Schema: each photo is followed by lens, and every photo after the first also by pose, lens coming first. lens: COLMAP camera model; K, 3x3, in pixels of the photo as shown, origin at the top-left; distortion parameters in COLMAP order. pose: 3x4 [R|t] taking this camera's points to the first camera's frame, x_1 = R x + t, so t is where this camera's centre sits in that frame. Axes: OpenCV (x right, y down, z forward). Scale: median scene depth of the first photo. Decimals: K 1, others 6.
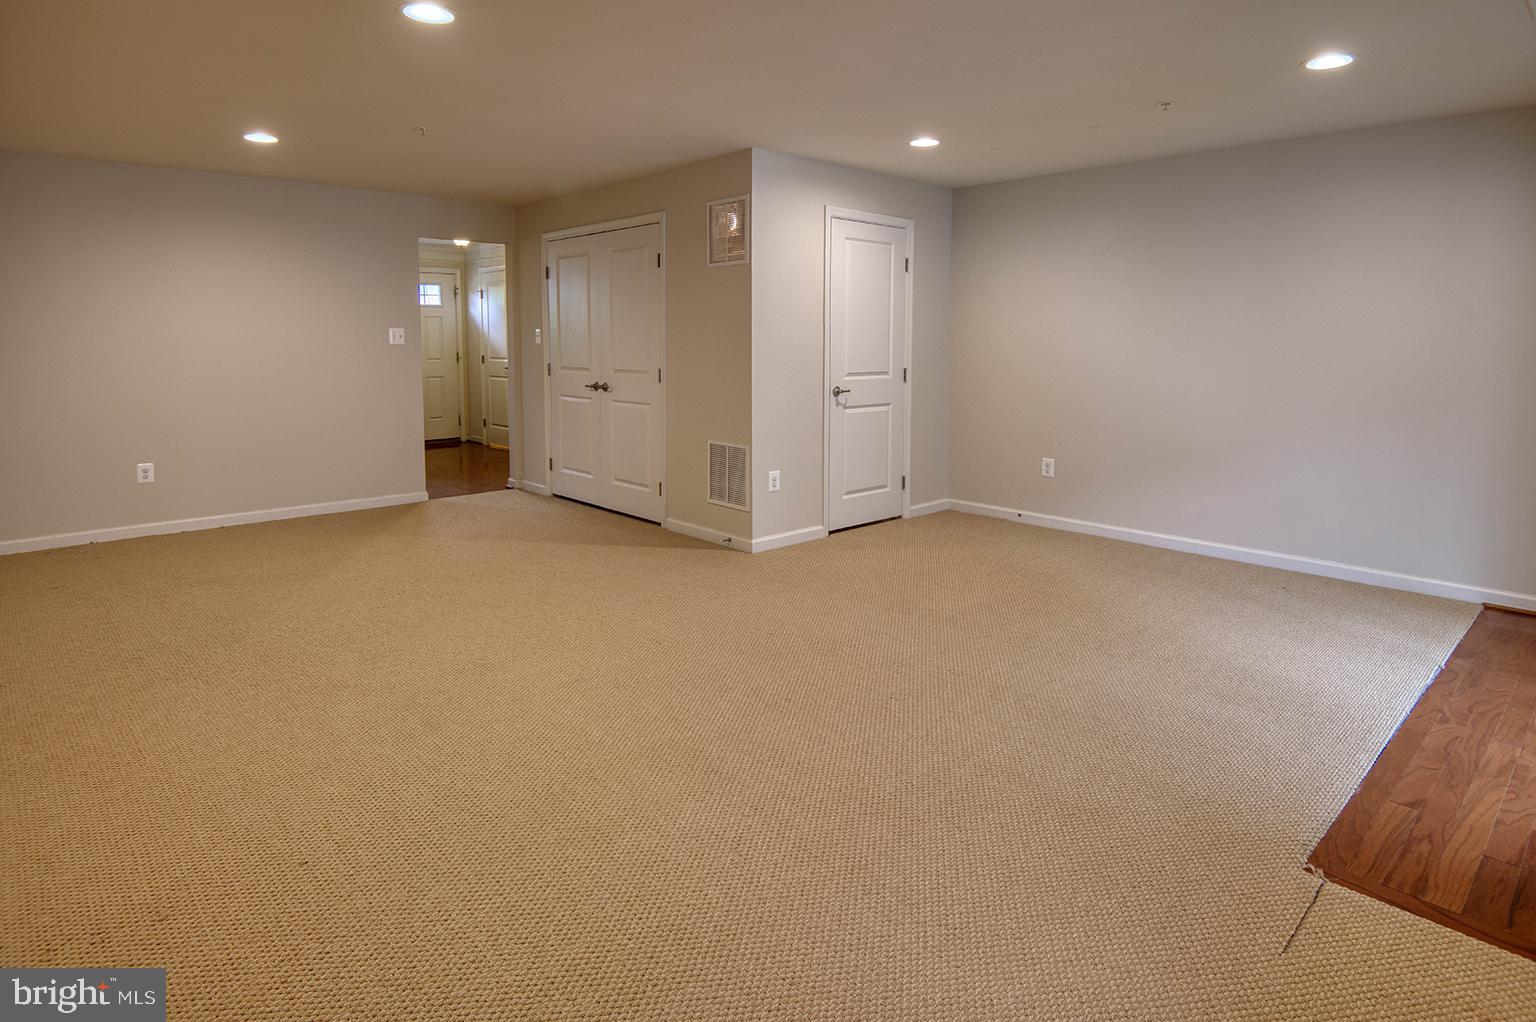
lens RADIAL K [[837.4, 0, 768.0], [0, 837.4, 511.0], [0, 0, 1]] dist [-0.000424, -0.000332]
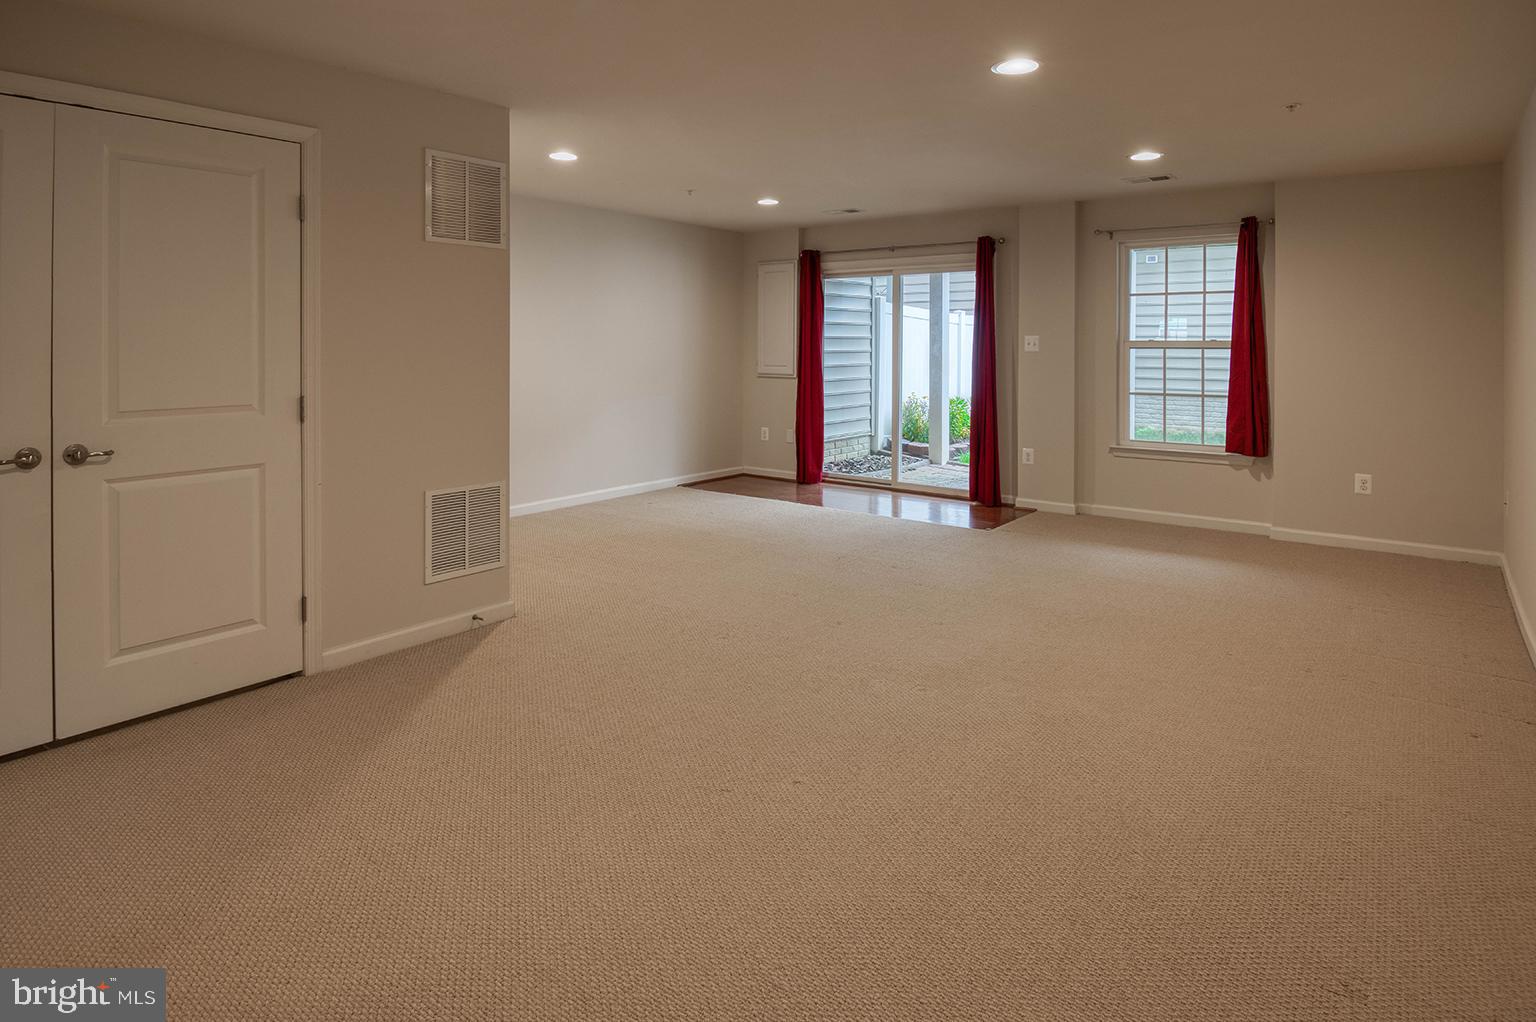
lens RADIAL K [[837.4, 0, 768.0], [0, 837.4, 511.0], [0, 0, 1]] dist [-0.000424, -0.000332]
pose [[-0.159820, -0.192830, 0.968129, -0.778191], [0.203686, 0.953189, 0.223479, -0.165732], [-0.965904, 0.232910, -0.113062, 0.814297]]
